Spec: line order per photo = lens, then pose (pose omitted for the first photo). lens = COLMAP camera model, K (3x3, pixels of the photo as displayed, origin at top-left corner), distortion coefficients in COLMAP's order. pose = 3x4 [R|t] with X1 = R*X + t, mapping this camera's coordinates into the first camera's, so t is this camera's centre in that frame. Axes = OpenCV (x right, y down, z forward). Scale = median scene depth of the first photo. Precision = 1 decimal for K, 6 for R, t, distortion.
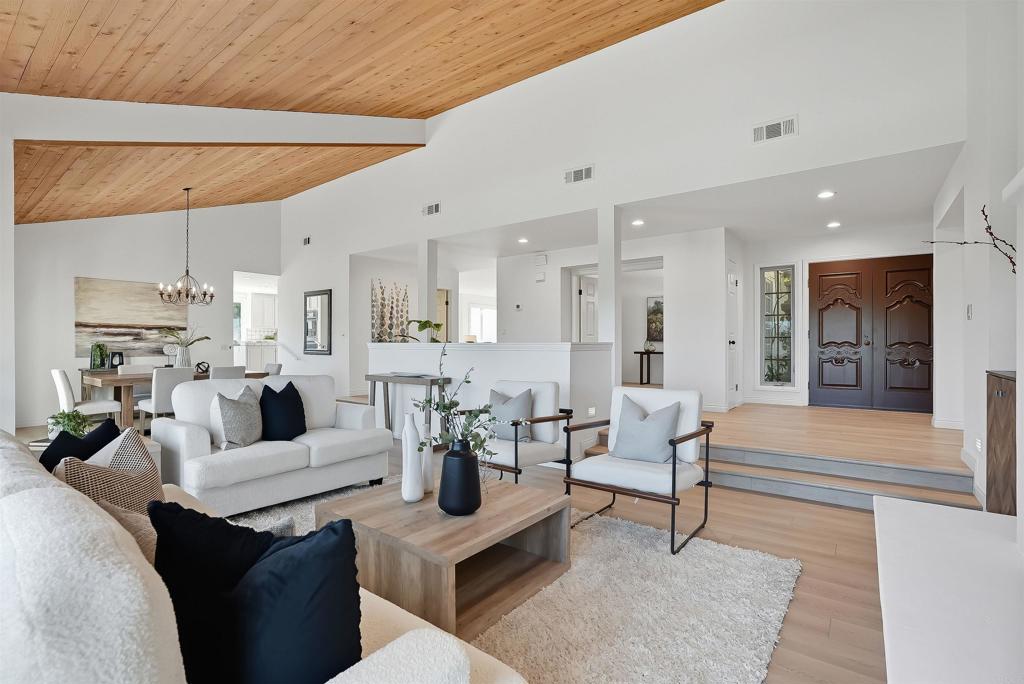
lens RADIAL K [[488.0, 0, 512.0], [0, 488.0, 342.0], [0, 0, 1]] dist [-0.063037, 0.025475]
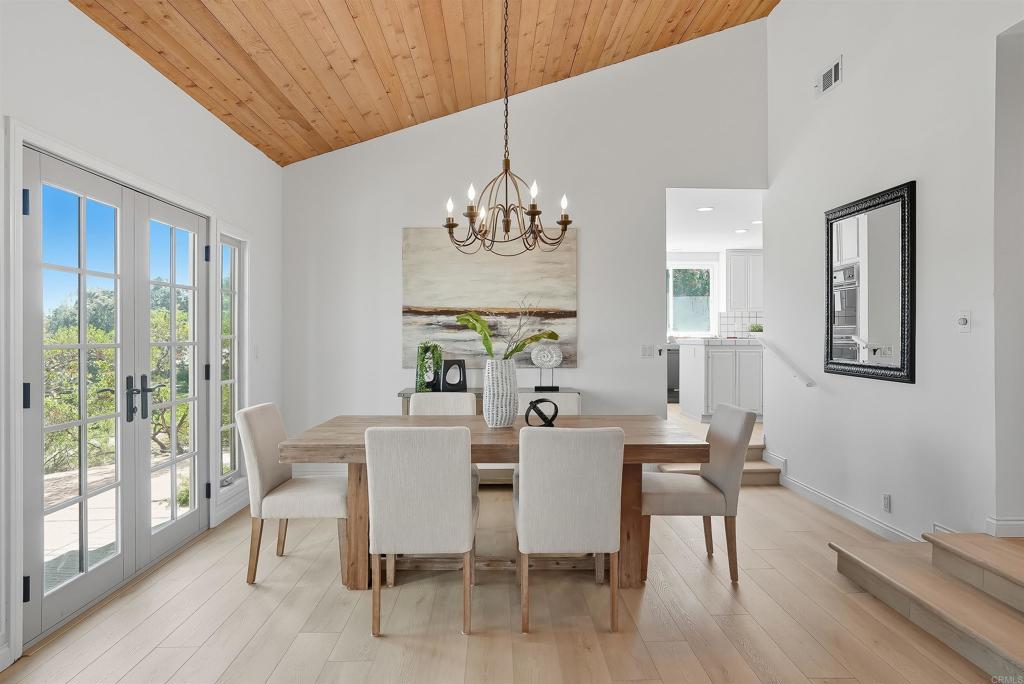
lens RADIAL K [[584.2, 0, 512.0], [0, 584.2, 342.0], [0, 0, 1]] dist [-0.040251, 0.030674]
pose [[0.621039, 0.008908, -0.783729, -0.260942], [0.003379, 0.999896, 0.014043, -0.007721], [0.783772, -0.011369, 0.620944, 0.601641]]
